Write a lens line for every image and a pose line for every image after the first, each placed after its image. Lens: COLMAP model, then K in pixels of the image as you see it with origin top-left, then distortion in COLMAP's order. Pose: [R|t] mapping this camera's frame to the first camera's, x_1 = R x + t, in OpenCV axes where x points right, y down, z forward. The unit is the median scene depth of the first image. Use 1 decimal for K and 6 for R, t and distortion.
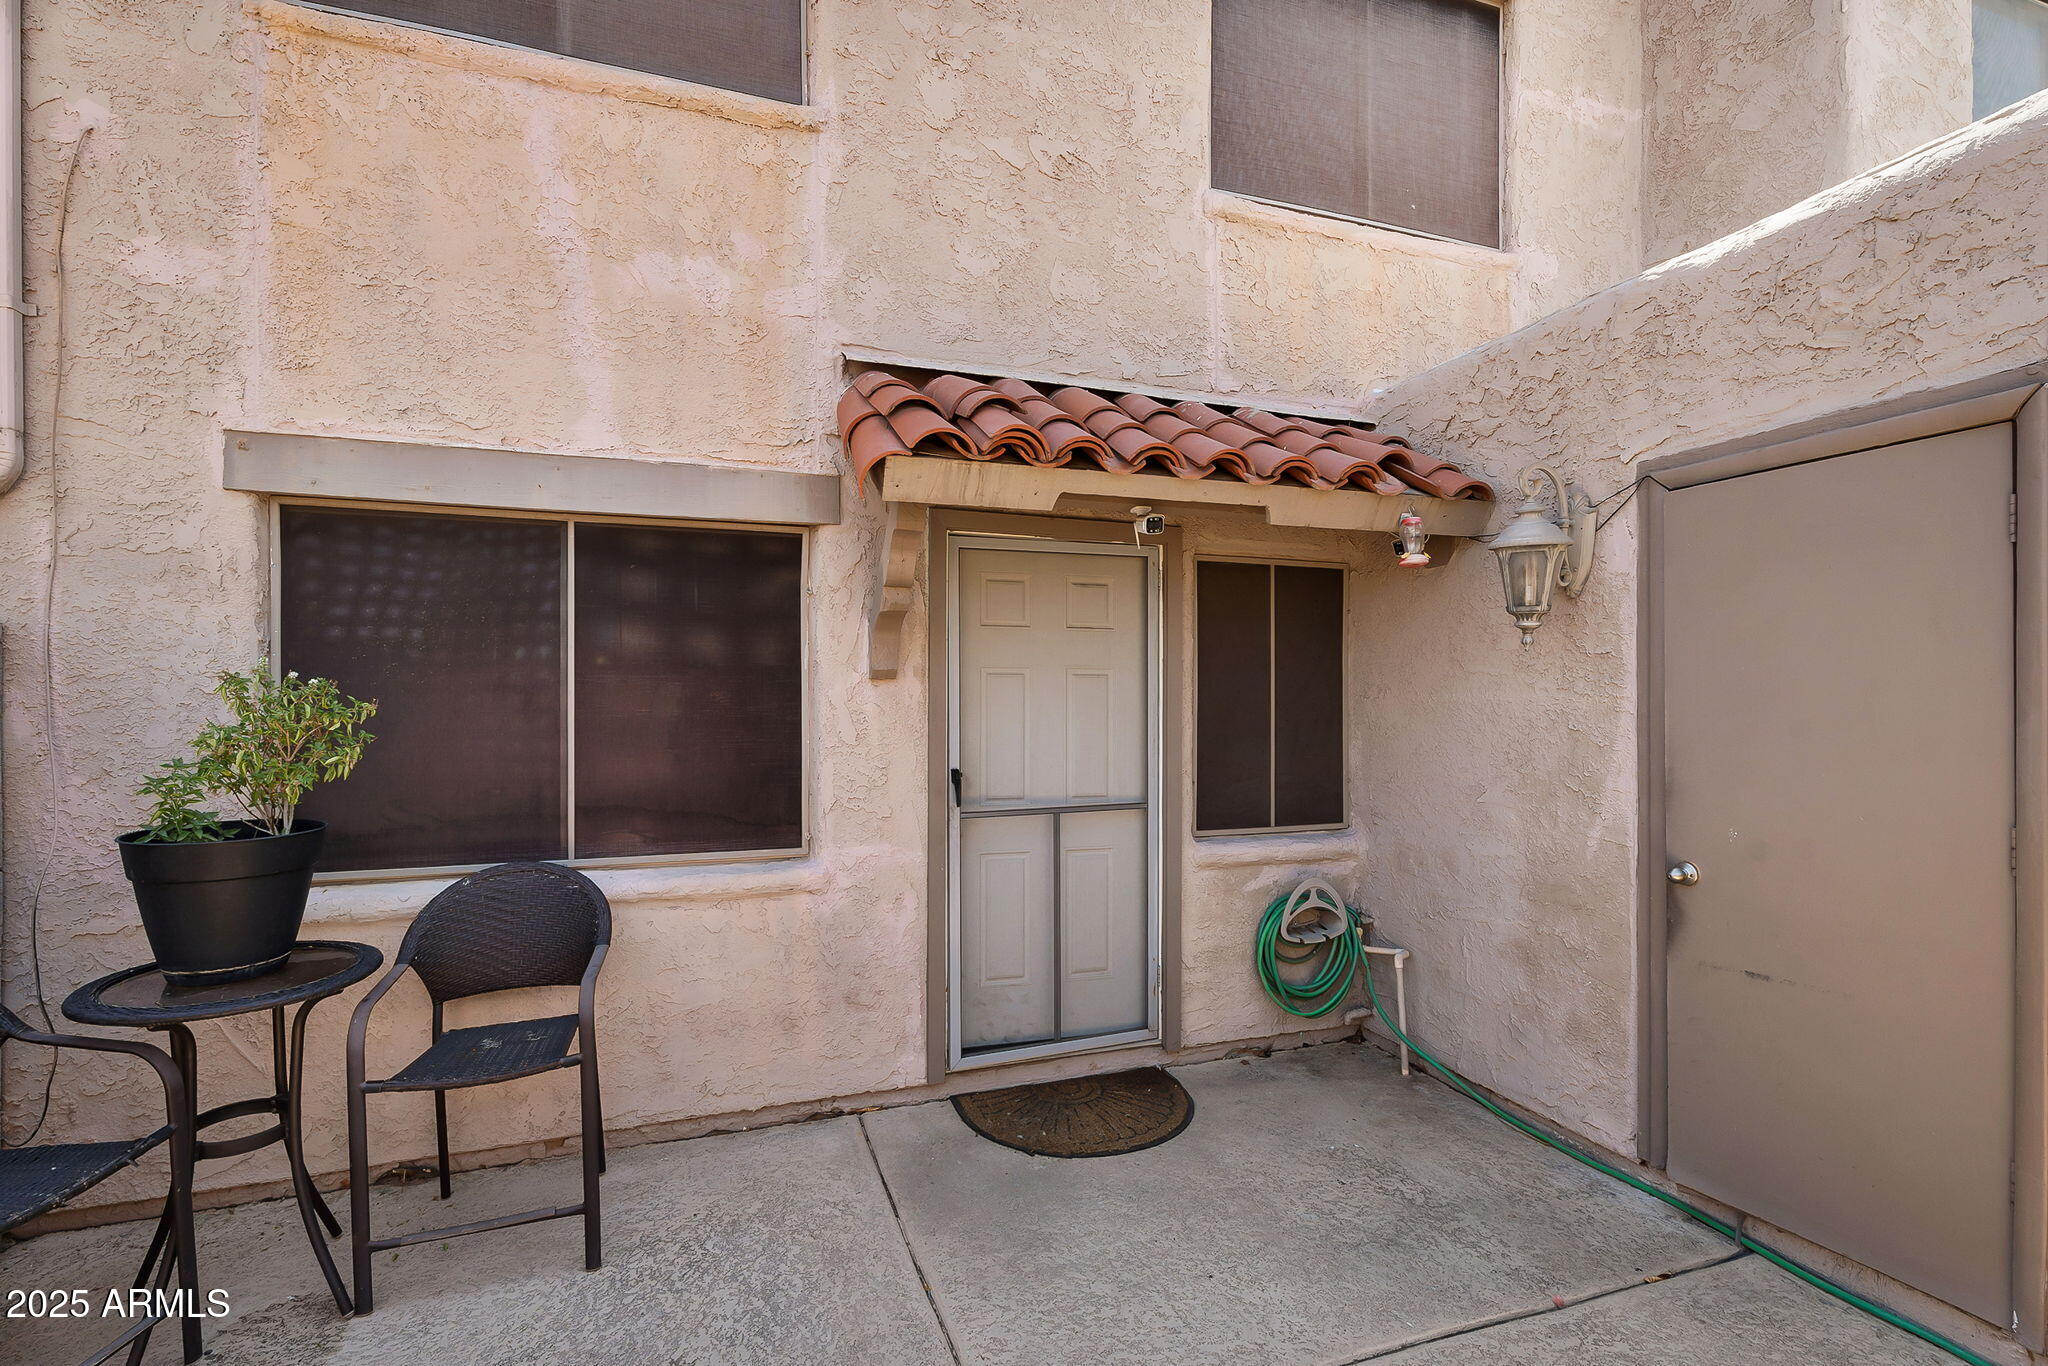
lens RADIAL K [[937.1, 0, 1024.0], [0, 937.1, 683.0], [0, 0, 1]] dist [-0.000866, -0.000034]
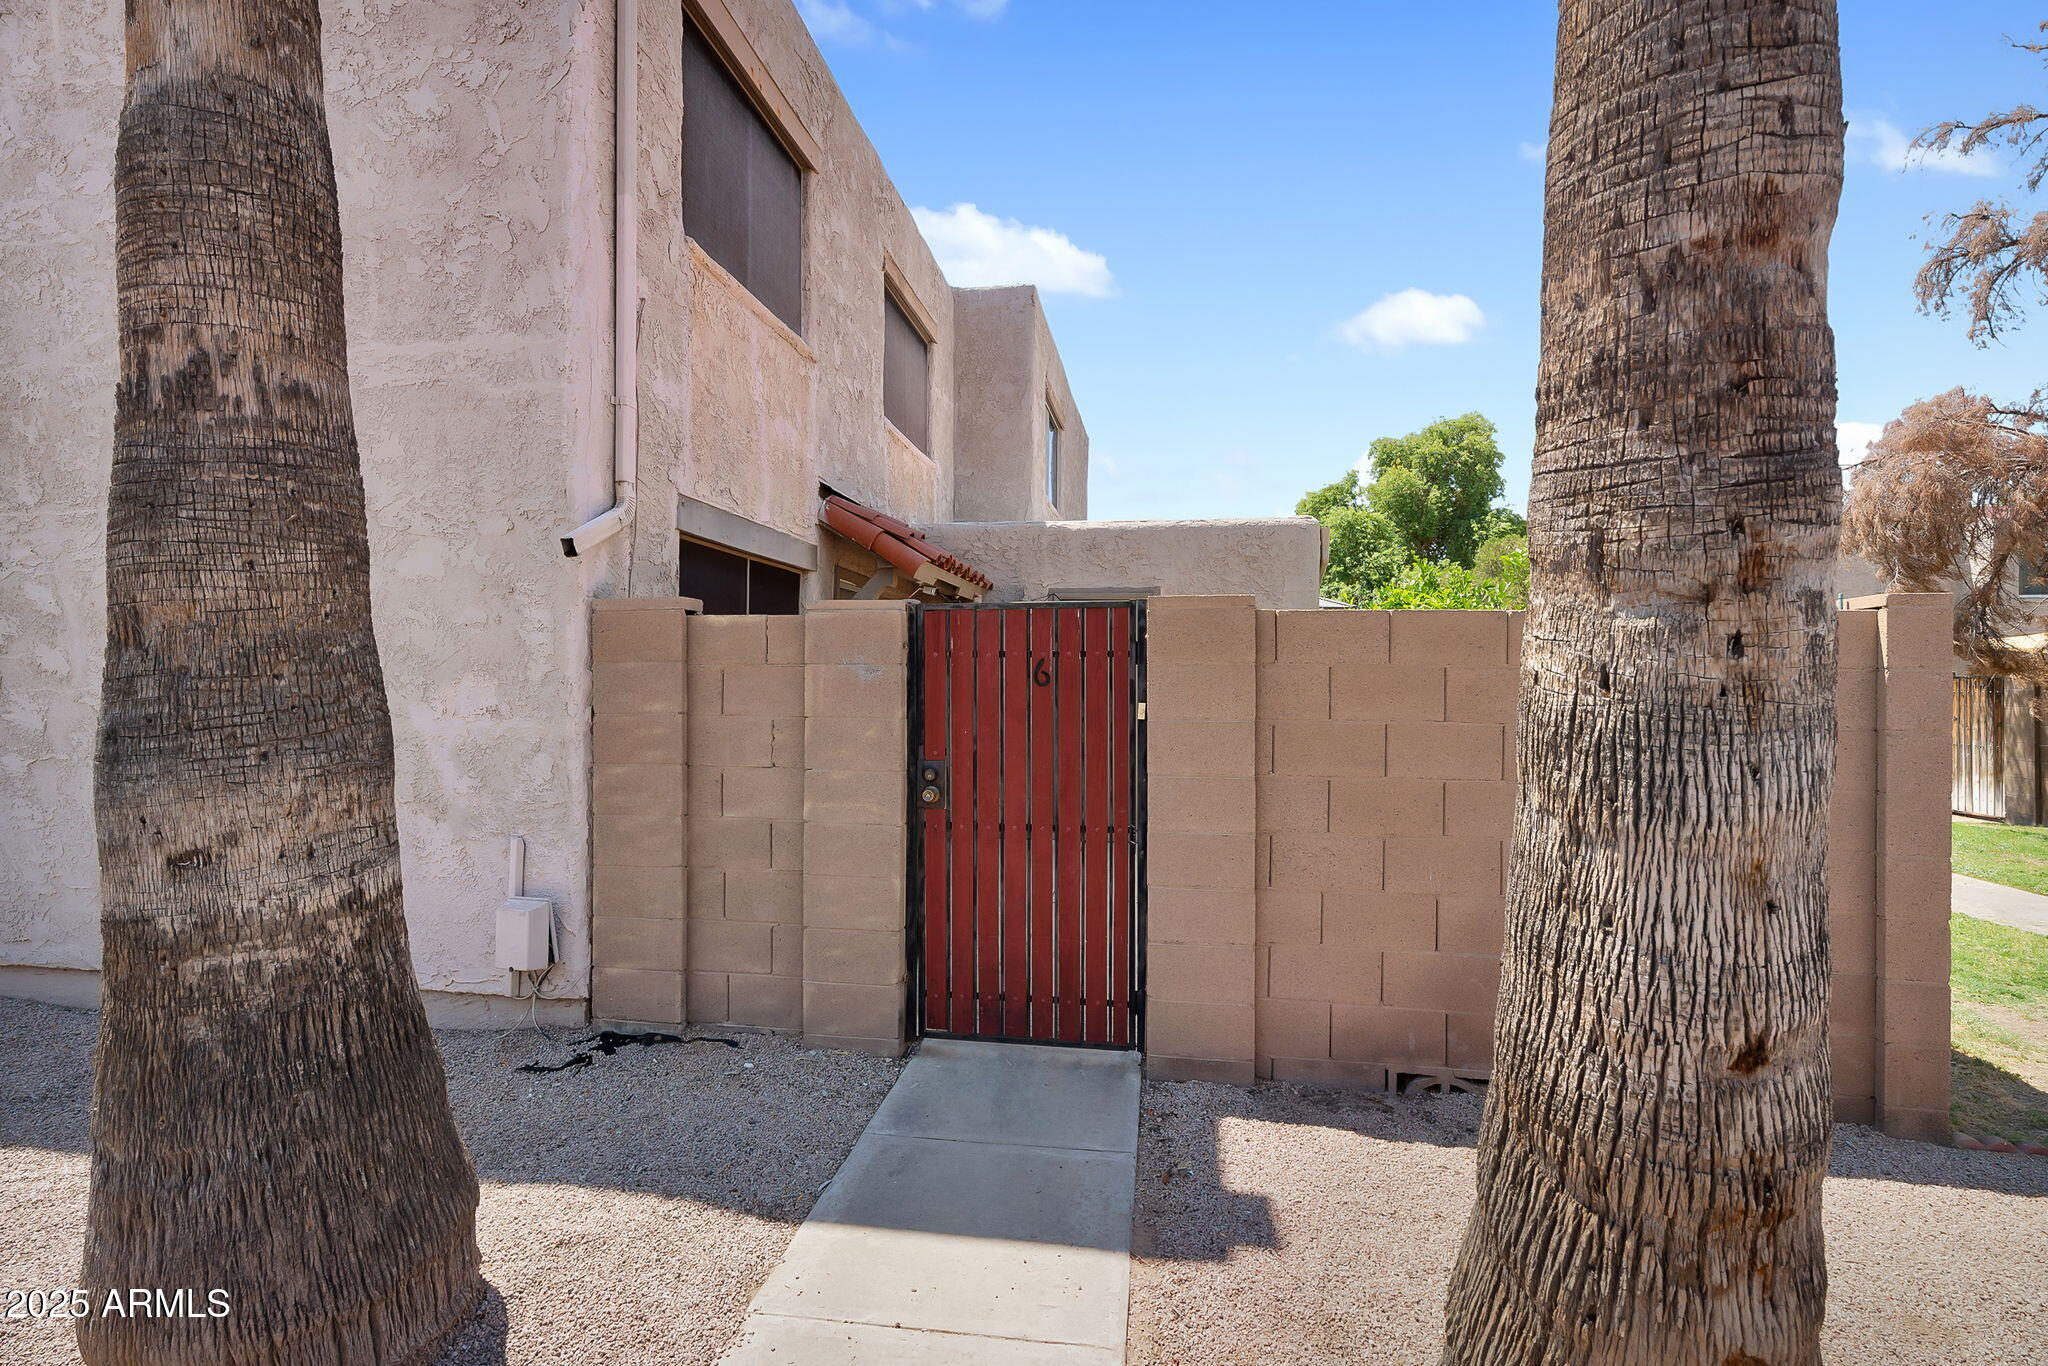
lens RADIAL K [[937.1, 0, 1024.0], [0, 937.1, 683.0], [0, 0, 1]] dist [-0.000866, -0.000034]
pose [[0.466389, 0.000669, 0.884580, -1.780179], [-0.019765, 0.999758, 0.009665, 0.030977], [-0.884359, -0.021992, 0.466289, -0.273632]]
